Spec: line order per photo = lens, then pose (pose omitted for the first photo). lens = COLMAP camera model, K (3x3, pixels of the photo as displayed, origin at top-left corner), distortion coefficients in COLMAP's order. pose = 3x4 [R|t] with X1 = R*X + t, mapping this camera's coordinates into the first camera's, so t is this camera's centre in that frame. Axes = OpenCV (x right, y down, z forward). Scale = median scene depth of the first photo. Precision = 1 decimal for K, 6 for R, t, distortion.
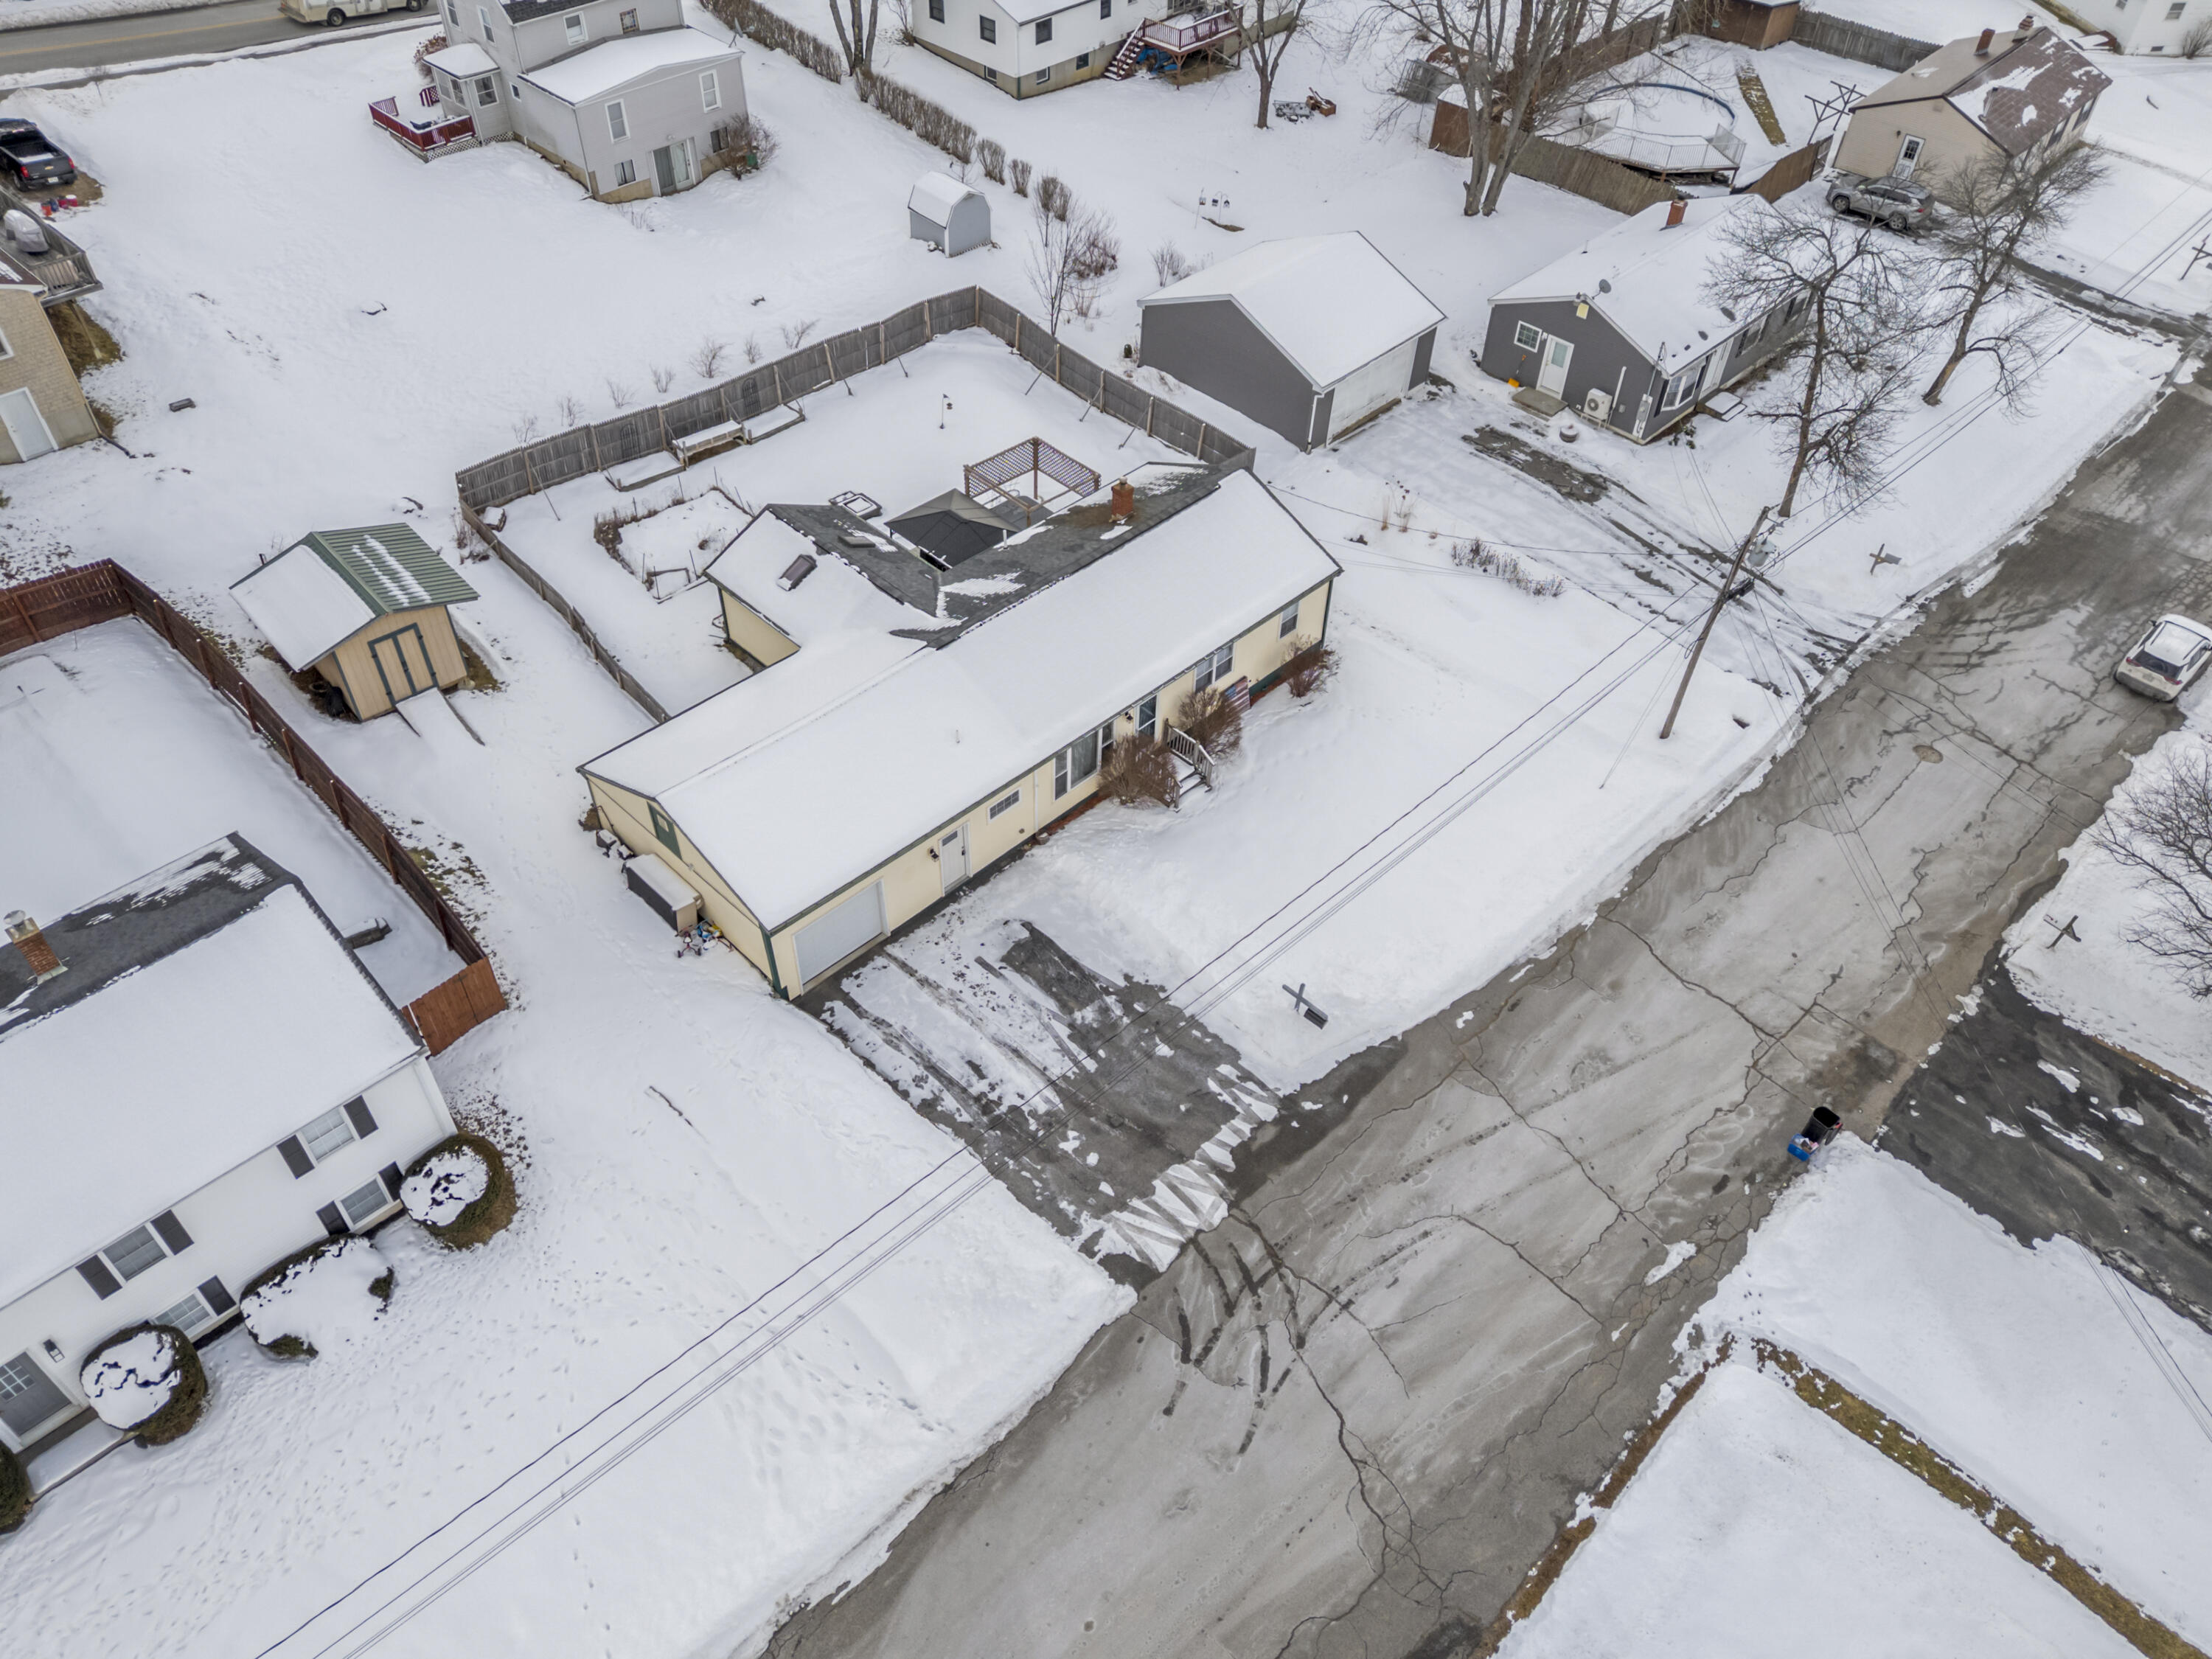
lens RADIAL K [[1587.6, 0, 1106.0], [0, 1587.6, 829.5], [0, 0, 1]] dist [0.104349, -0.095991]
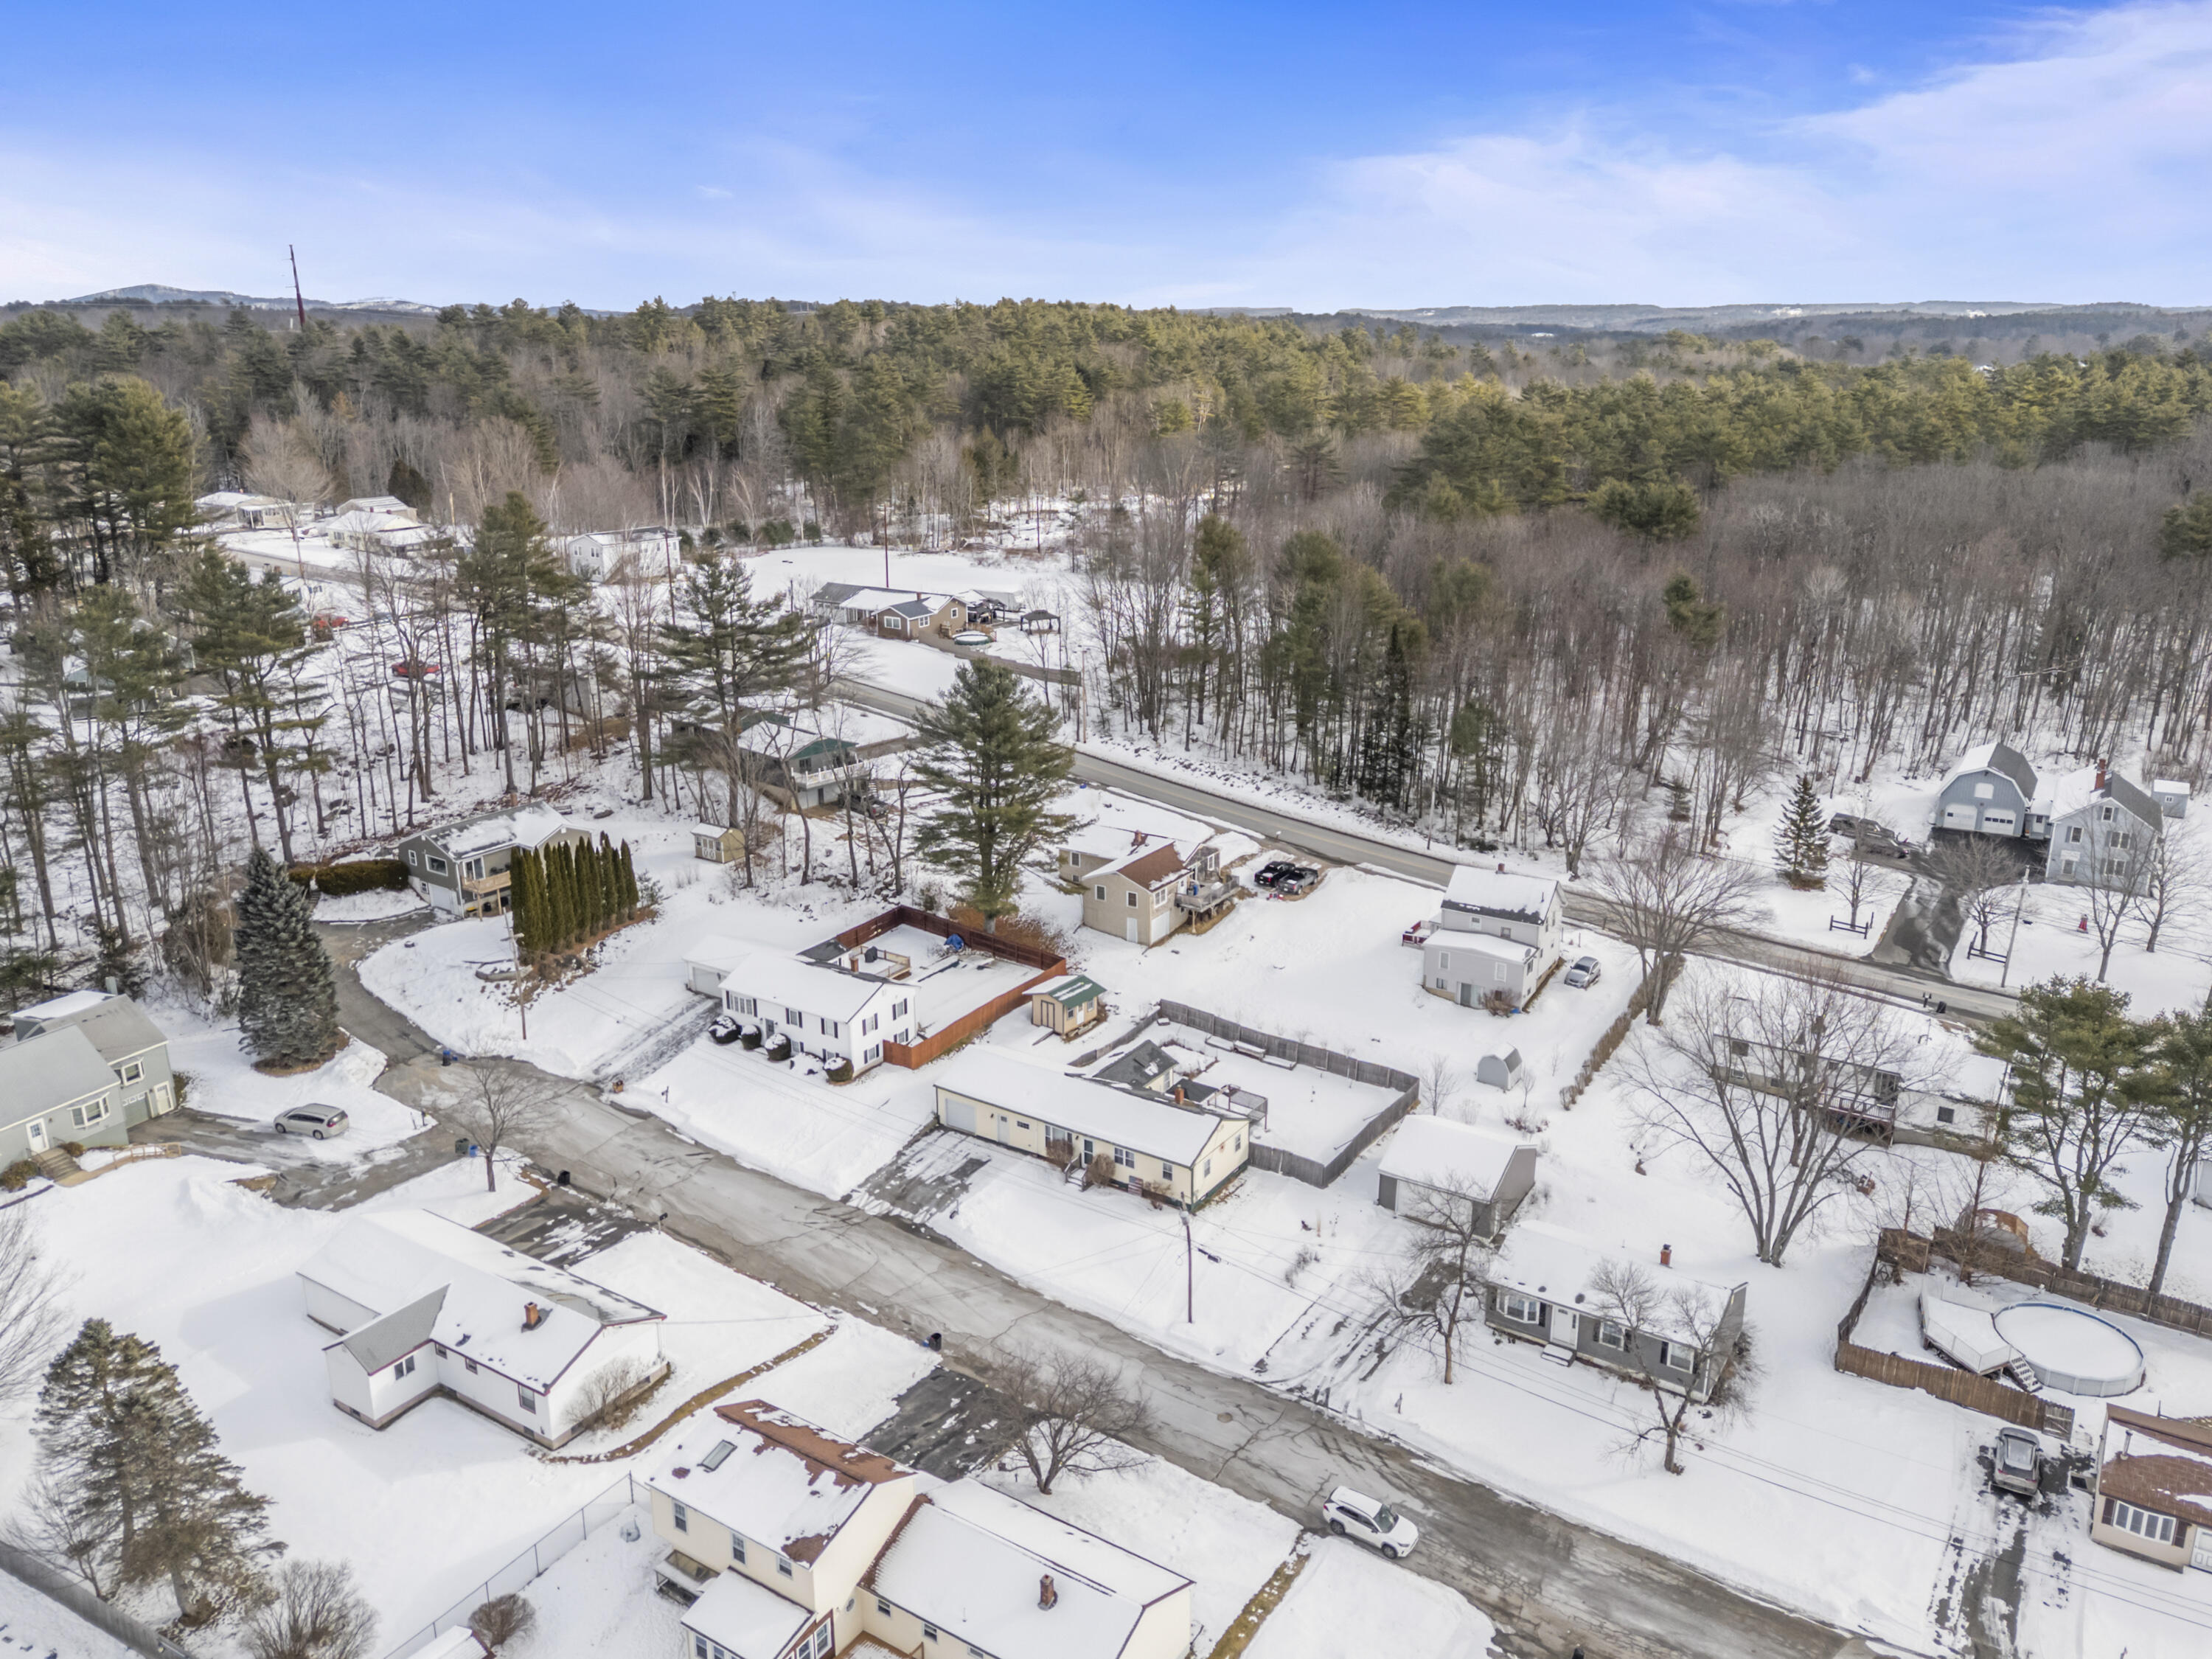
lens RADIAL K [[1587.6, 0, 1106.0], [0, 1587.6, 829.5], [0, 0, 1]] dist [0.104349, -0.095991]
pose [[0.203747, 0.268615, -0.941453, 1.570689], [-0.684459, 0.726644, 0.059197, -0.422621], [0.700002, 0.632325, 0.331907, -0.058041]]
